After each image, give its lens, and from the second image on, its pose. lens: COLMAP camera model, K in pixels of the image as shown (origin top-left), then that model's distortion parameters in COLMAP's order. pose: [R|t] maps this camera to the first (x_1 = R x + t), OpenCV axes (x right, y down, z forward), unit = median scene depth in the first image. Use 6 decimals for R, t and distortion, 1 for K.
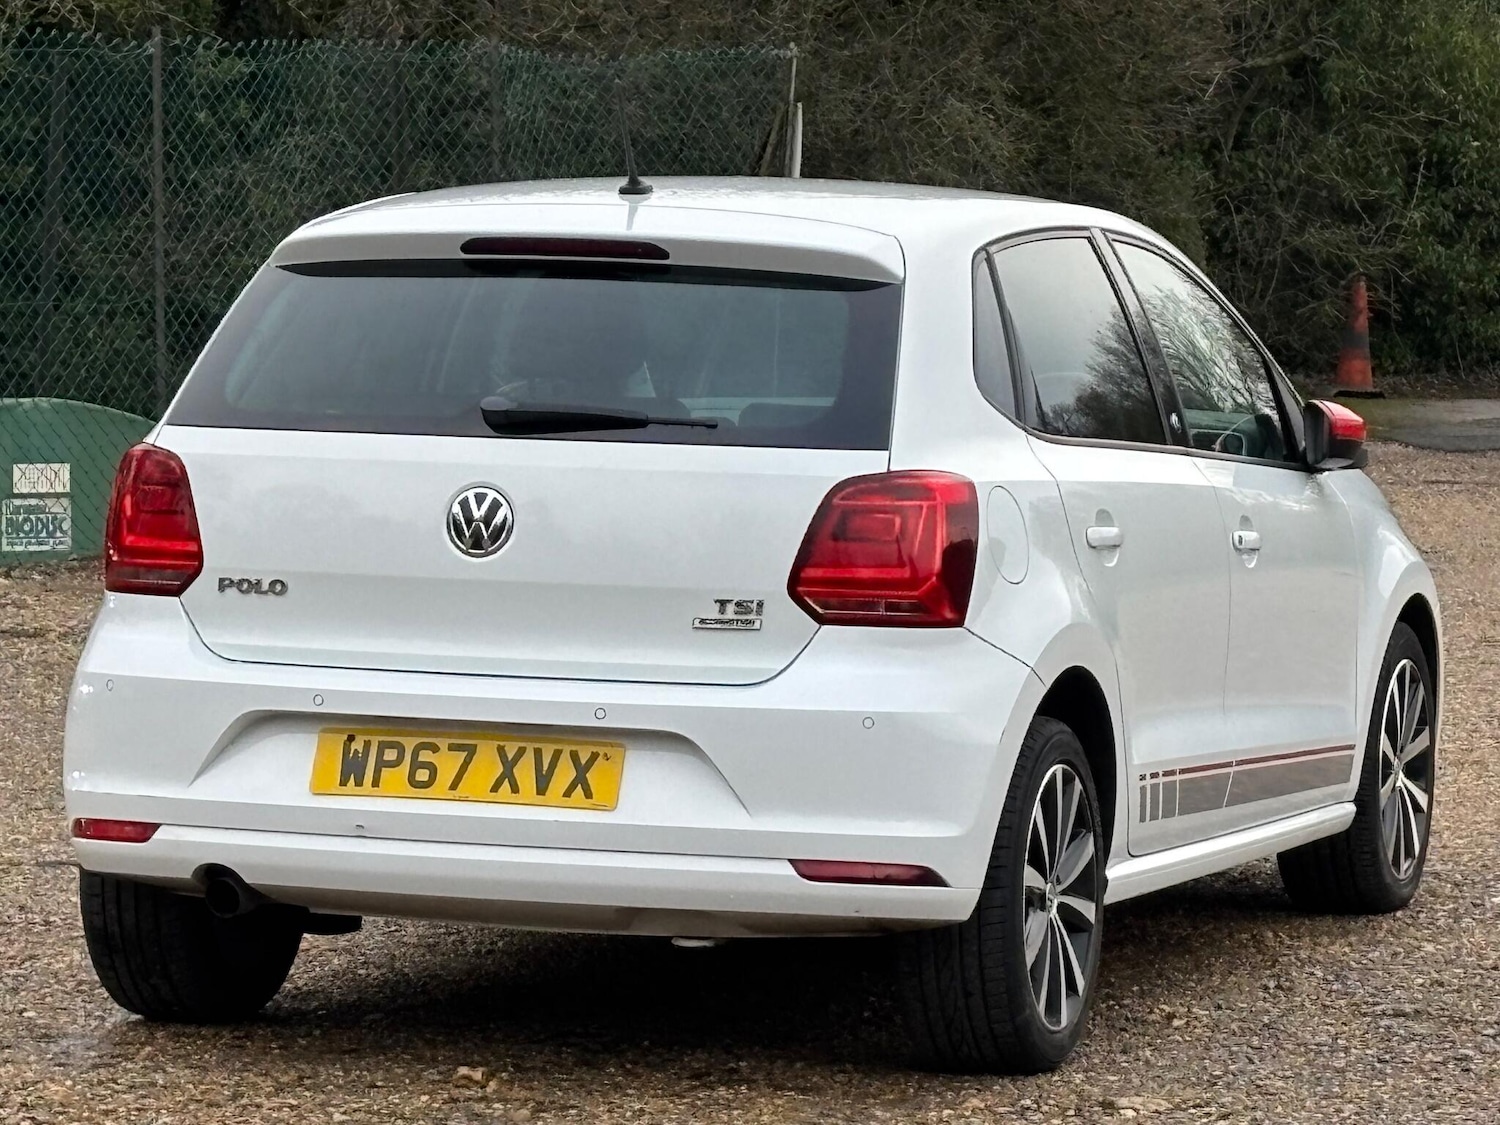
lens RADIAL K [[7111.8, 0, 750.0], [0, 7111.8, 562.5], [0, 0, 1]] dist [0.052550, -7.232705]
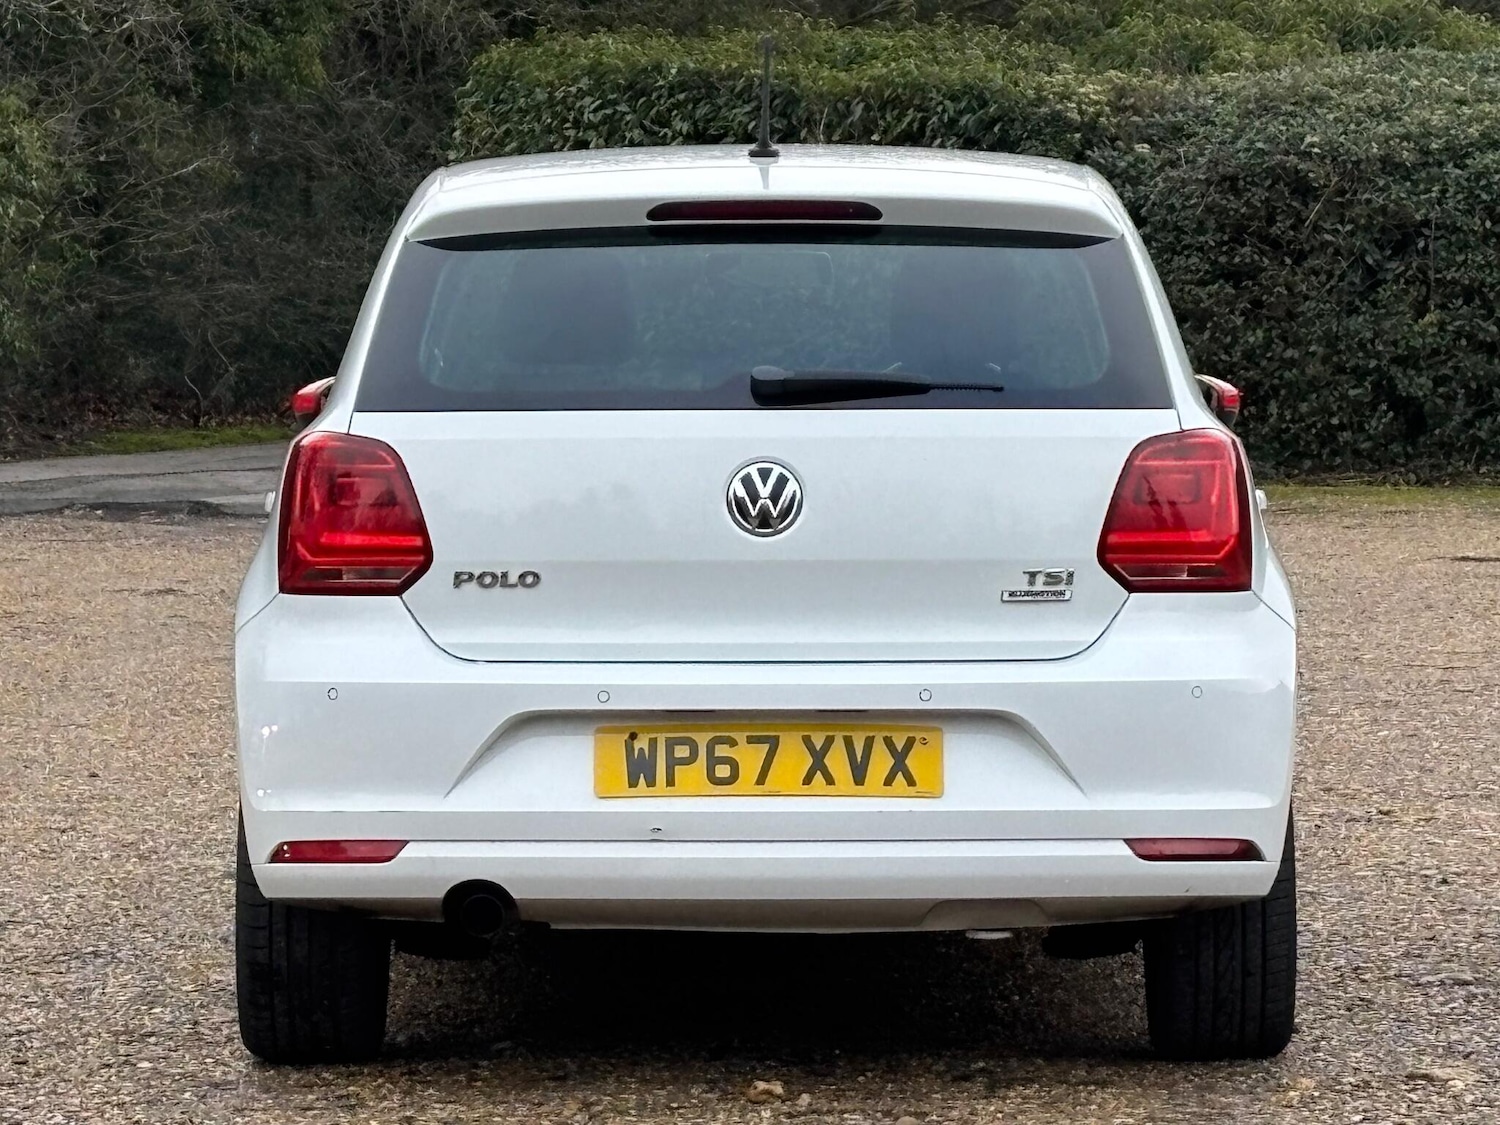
lens RADIAL K [[7111.8, 0, 750.0], [0, 7111.8, 562.5], [0, 0, 1]] dist [0.052550, -7.232705]
pose [[0.951053, -0.038499, 0.306621, -0.328318], [0.042730, 0.999061, -0.007094, 0.009236], [-0.306060, 0.019849, 0.951805, 0.106981]]
